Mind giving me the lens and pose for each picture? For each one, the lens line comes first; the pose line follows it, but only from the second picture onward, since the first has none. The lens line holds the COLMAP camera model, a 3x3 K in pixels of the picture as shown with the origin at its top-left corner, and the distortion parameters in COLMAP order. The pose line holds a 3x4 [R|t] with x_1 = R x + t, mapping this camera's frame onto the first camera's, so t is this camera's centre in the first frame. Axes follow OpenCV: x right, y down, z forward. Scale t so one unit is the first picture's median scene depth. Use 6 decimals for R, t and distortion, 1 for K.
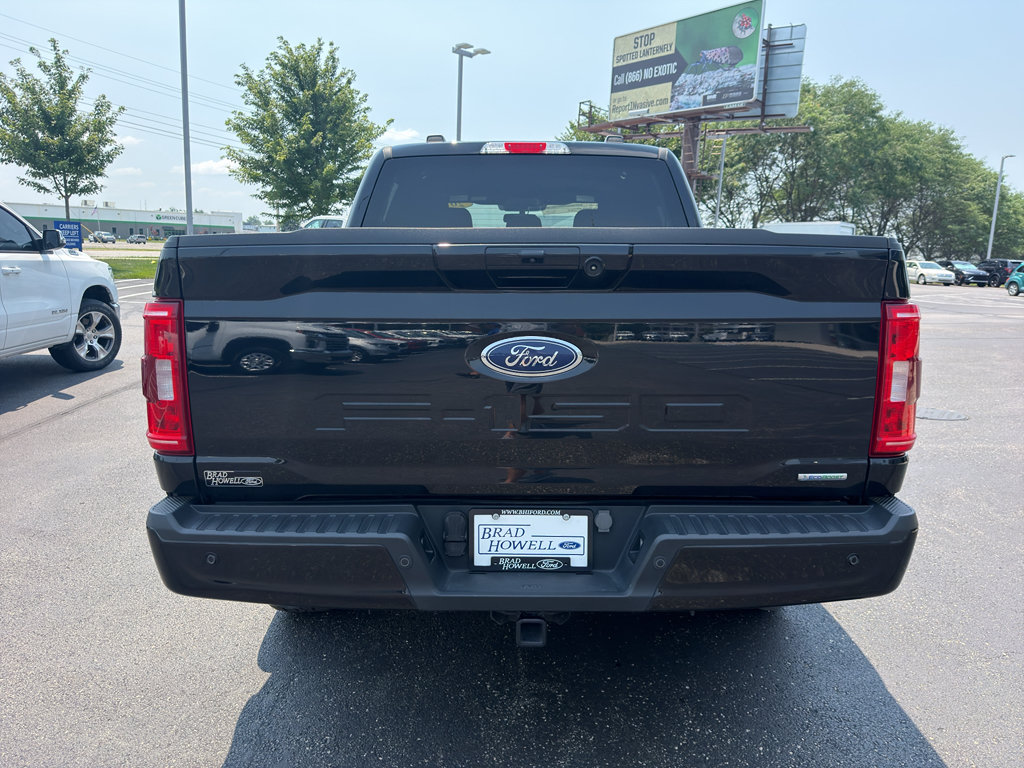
lens RADIAL K [[741.6, 0, 512.0], [0, 741.6, 384.0], [0, 0, 1]] dist [-0.037040, -0.000362]
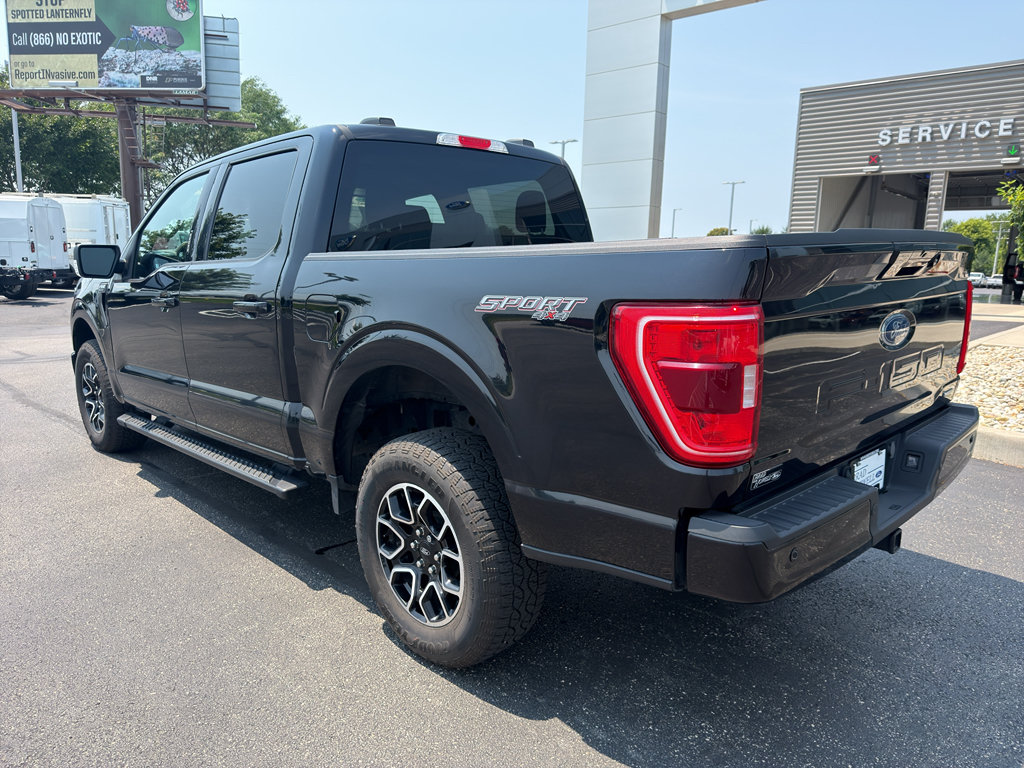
lens RADIAL K [[752.7, 0, 509.0], [0, 752.7, 395.9], [0, 0, 1]] dist [-0.049047, 0.008377]
pose [[0.690213, -0.125877, 0.712574, -0.124013], [0.112531, 0.991445, 0.066139, -0.008132], [-0.714803, 0.034536, 0.698473, 0.049604]]
